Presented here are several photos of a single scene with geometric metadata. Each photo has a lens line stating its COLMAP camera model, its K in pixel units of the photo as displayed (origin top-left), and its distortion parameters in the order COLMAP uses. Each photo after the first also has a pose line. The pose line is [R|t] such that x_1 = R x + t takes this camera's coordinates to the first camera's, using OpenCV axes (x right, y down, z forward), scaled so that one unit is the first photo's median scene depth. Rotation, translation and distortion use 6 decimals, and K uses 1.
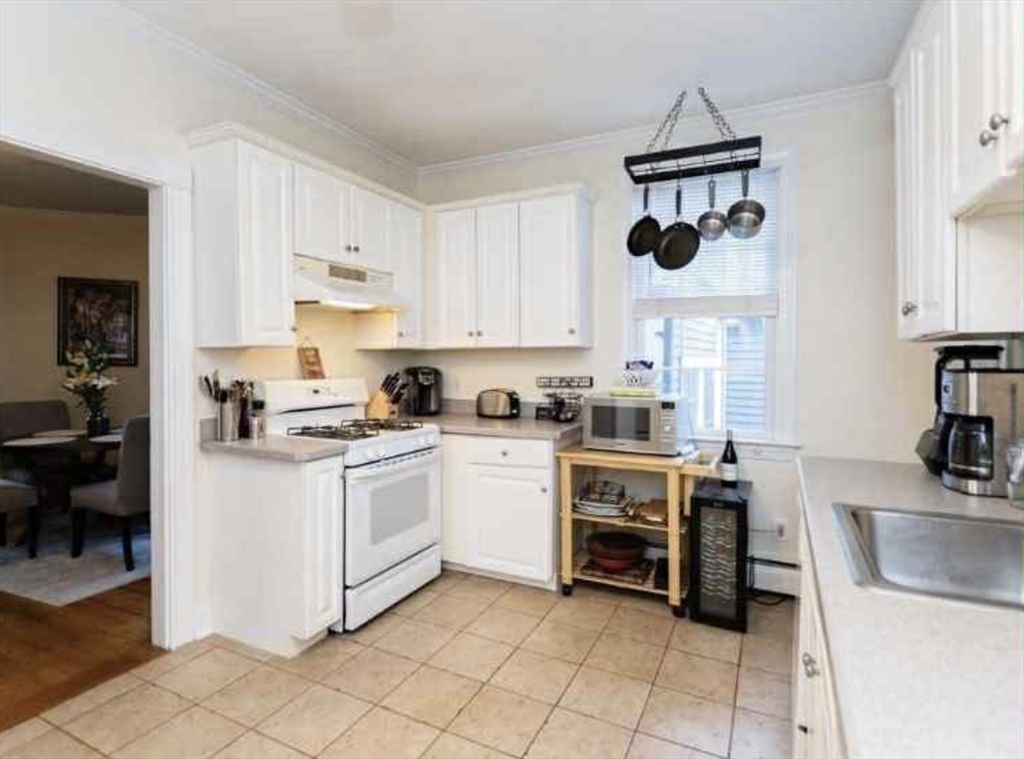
lens RADIAL K [[538.4, 0, 512.0], [0, 538.4, 379.5], [0, 0, 1]] dist [0.013809, 0.000184]
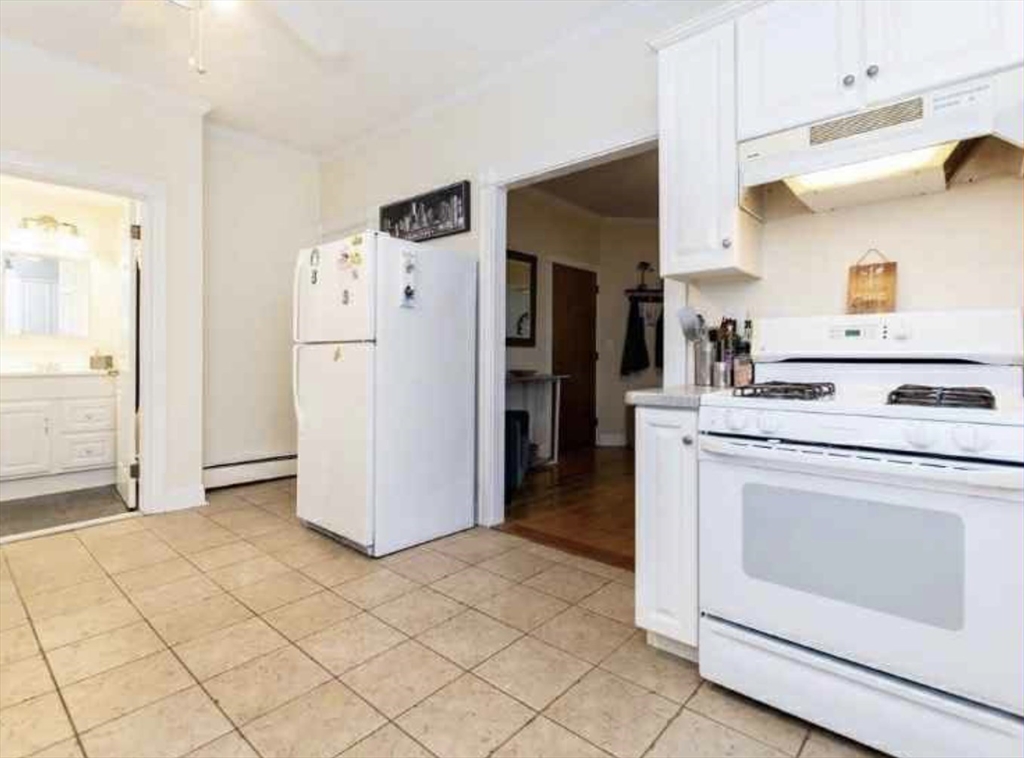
lens RADIAL K [[515.9, 0, 510.1], [0, 515.9, 362.2], [0, 0, 1]] dist [0.000350, 0.000130]
pose [[-0.267543, 0.005286, -0.963531, 0.334894], [-0.035557, 0.999250, 0.015355, 0.064497], [0.962890, 0.038369, -0.267154, 0.814624]]
